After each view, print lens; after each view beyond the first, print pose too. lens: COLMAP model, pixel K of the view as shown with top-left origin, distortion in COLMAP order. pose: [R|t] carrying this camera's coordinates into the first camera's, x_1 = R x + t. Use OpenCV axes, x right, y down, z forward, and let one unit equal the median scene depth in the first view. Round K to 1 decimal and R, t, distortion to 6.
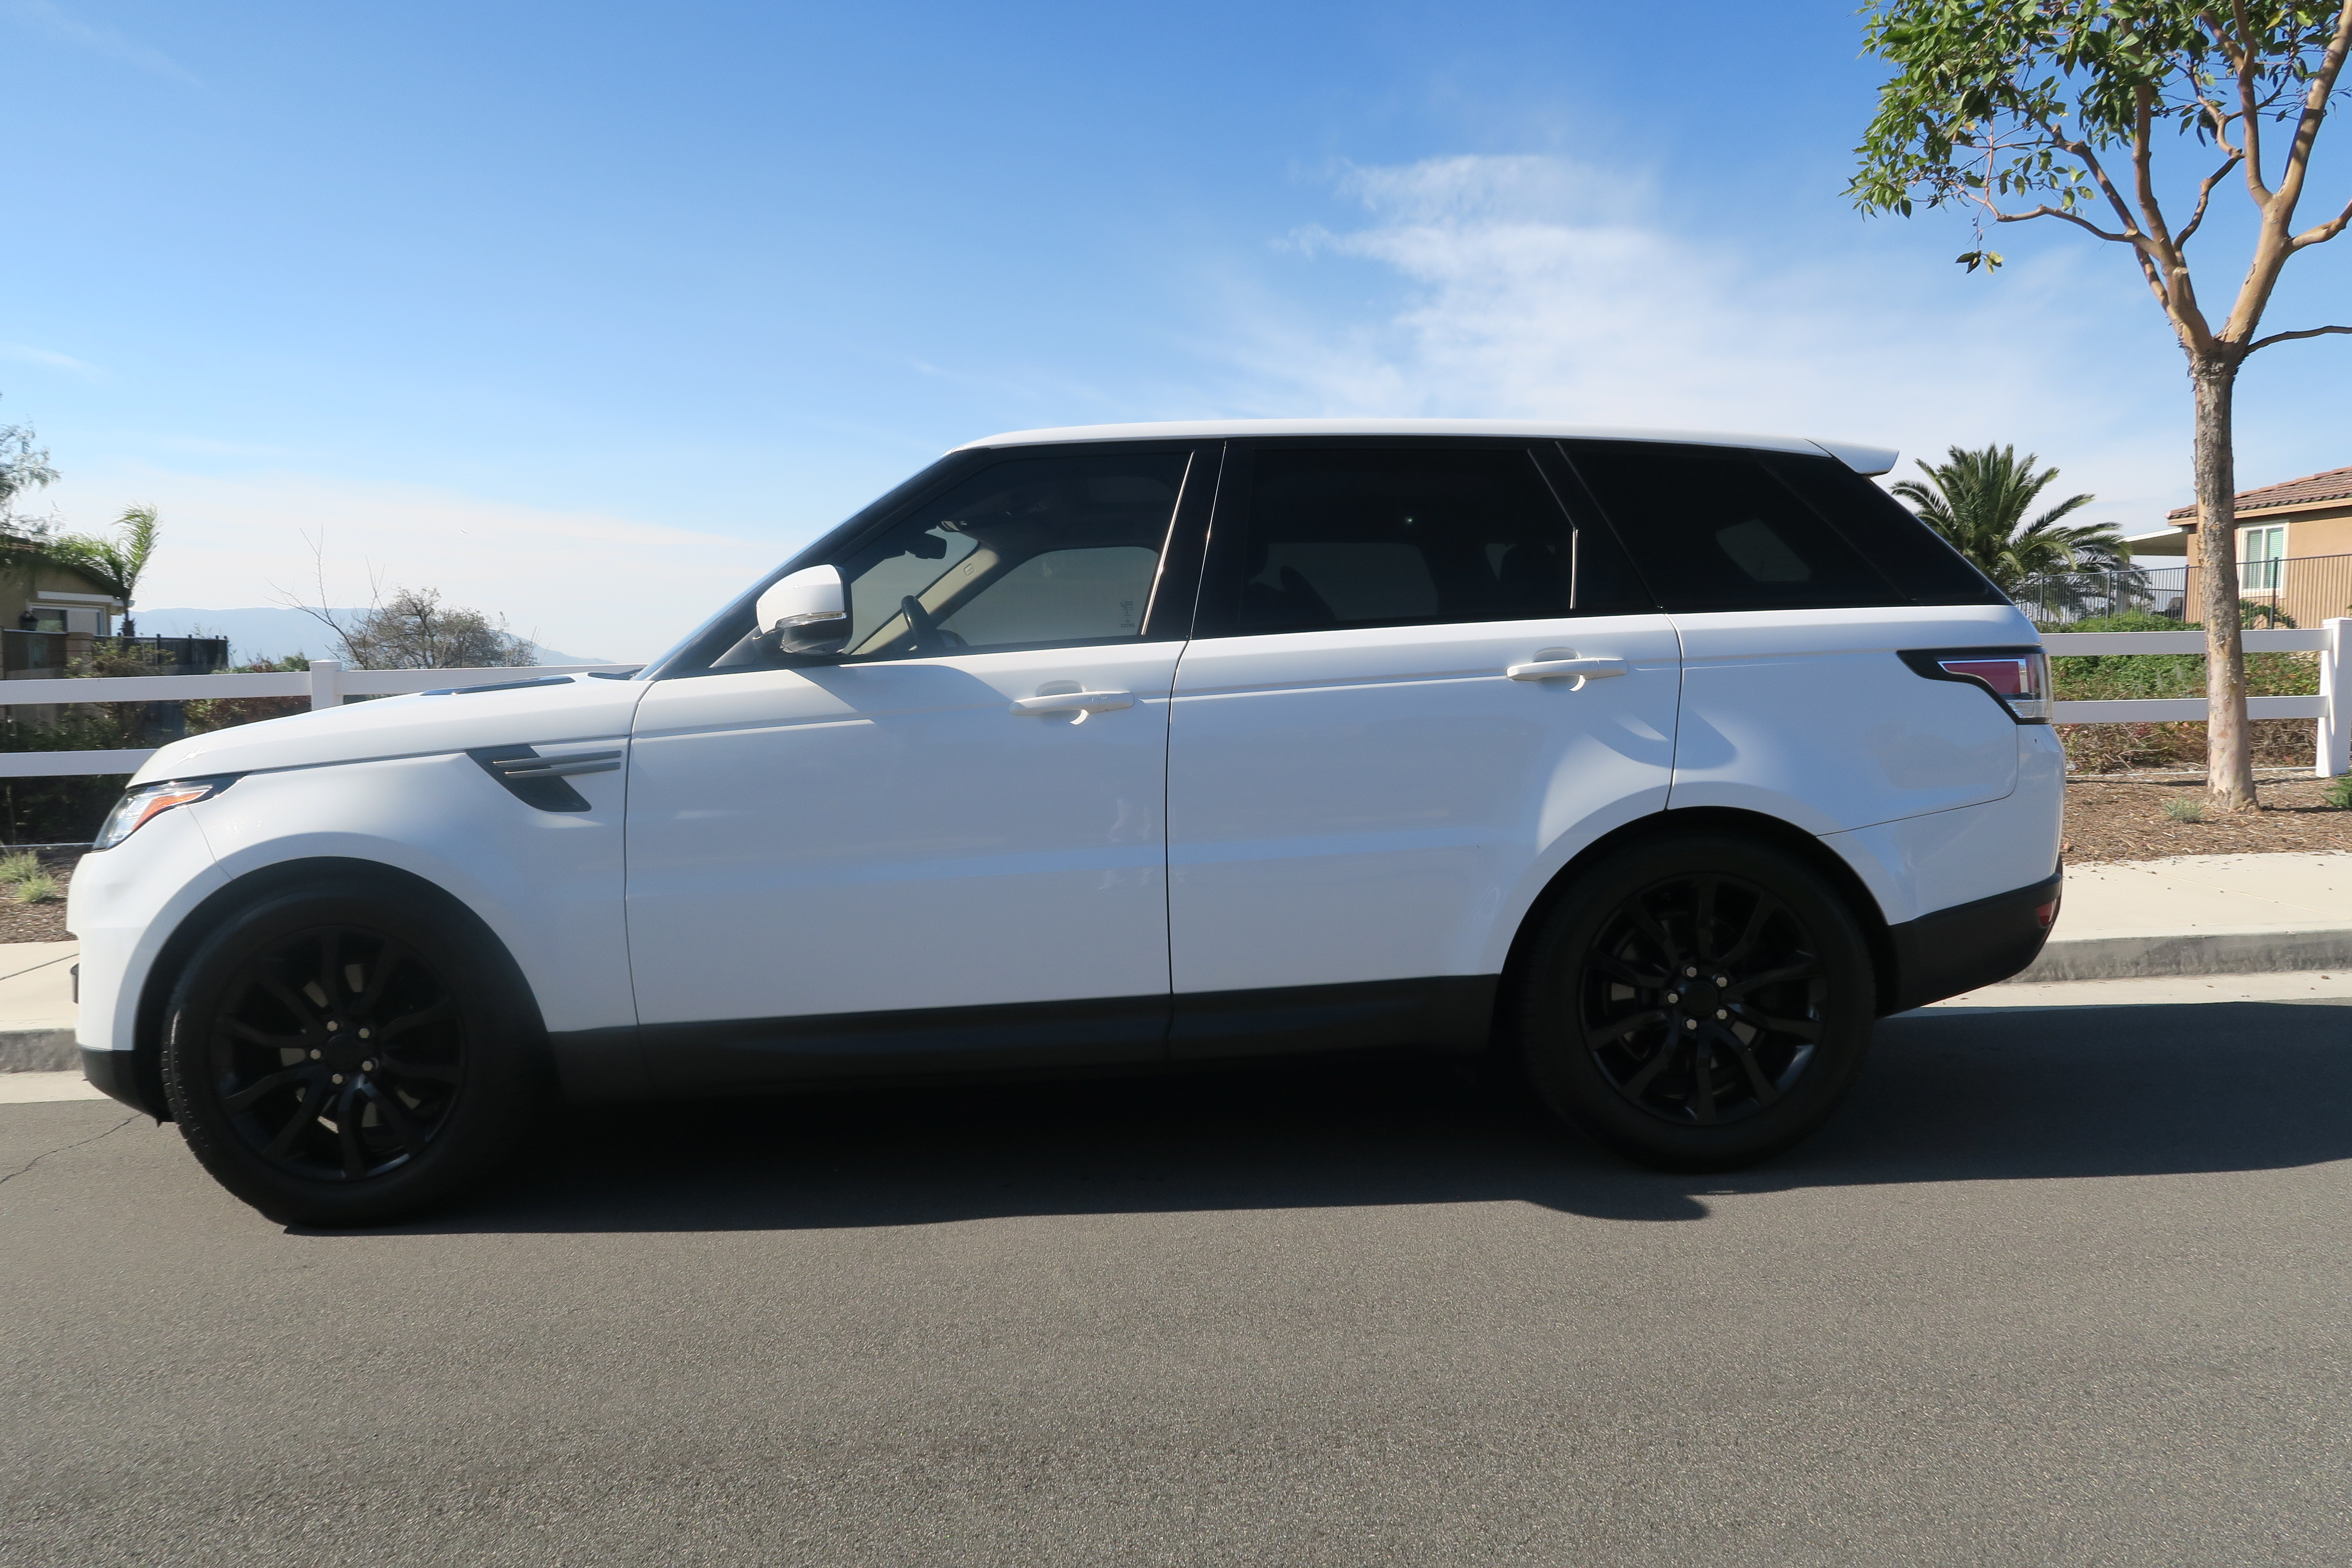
lens RADIAL K [[1714.0, 0, 1176.0], [0, 1714.0, 784.0], [0, 0, 1]] dist [-0.036170, 0.000664]
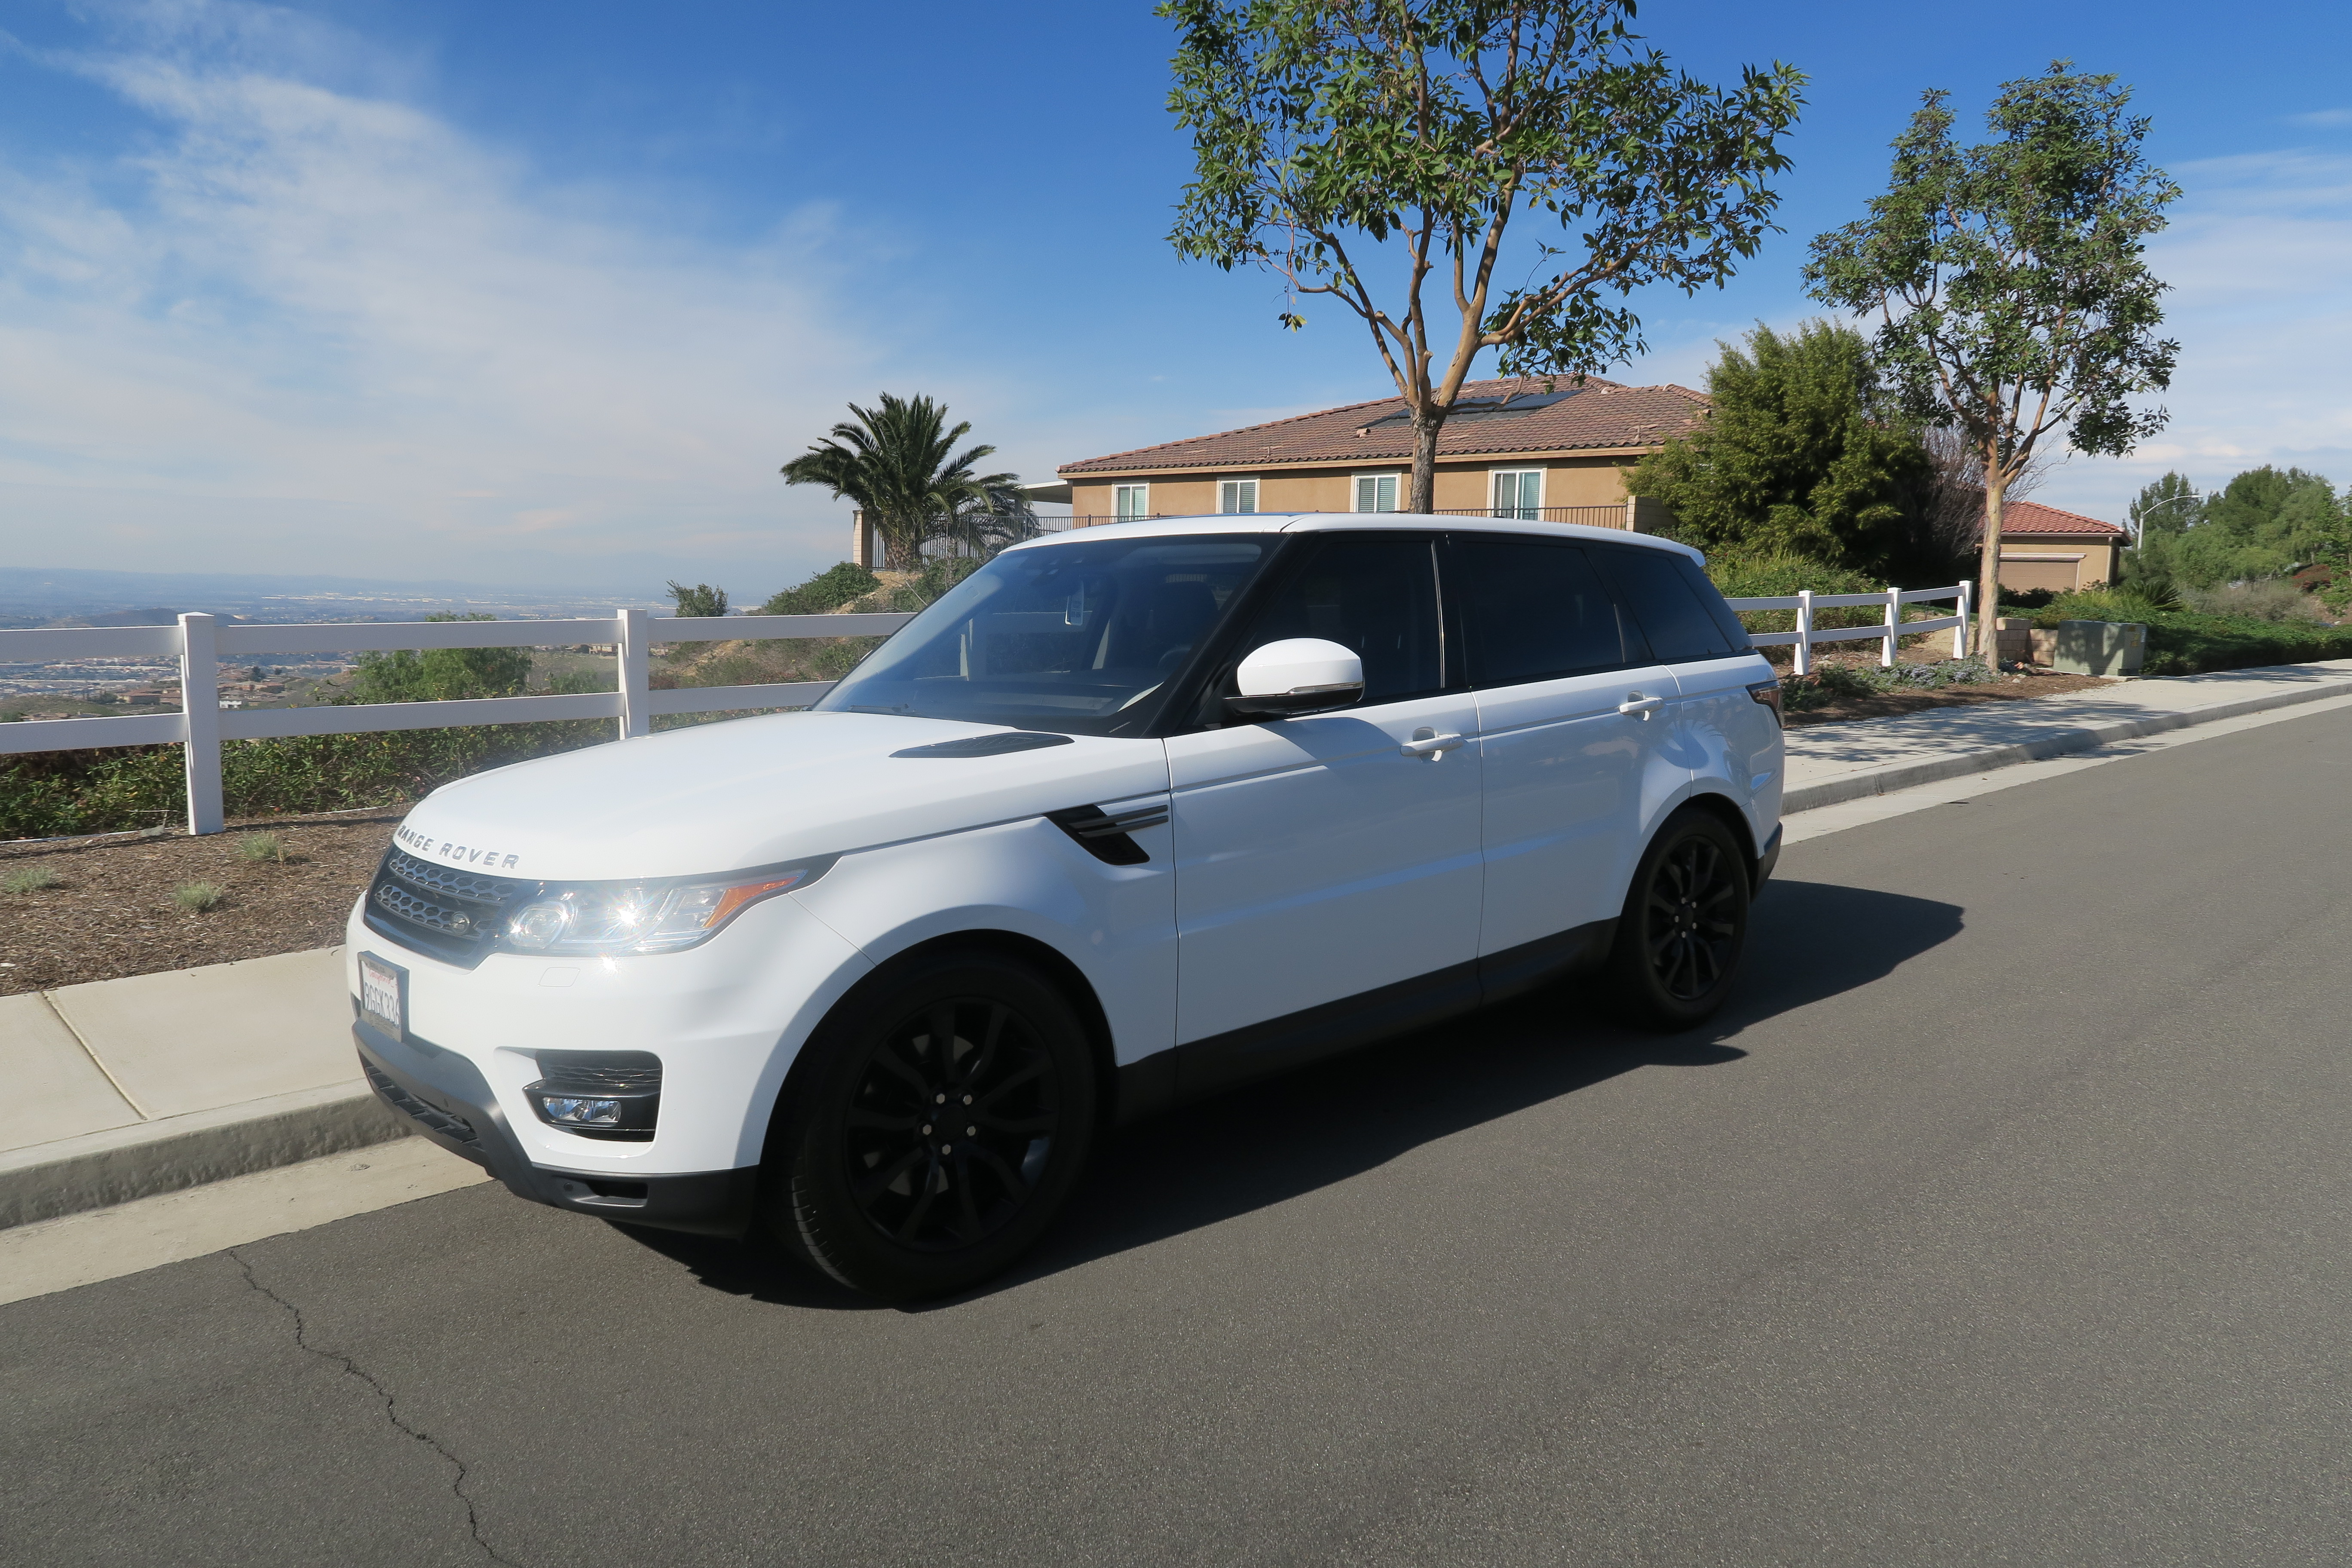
lens RADIAL K [[1654.9, 0, 1176.0], [0, 1654.9, 784.0], [0, 0, 1]] dist [-0.021308, -0.001746]
pose [[0.766863, -0.058221, 0.639164, -0.967622], [0.018469, 0.997466, 0.068700, -0.102795], [-0.641545, -0.040879, 0.765996, 0.166399]]
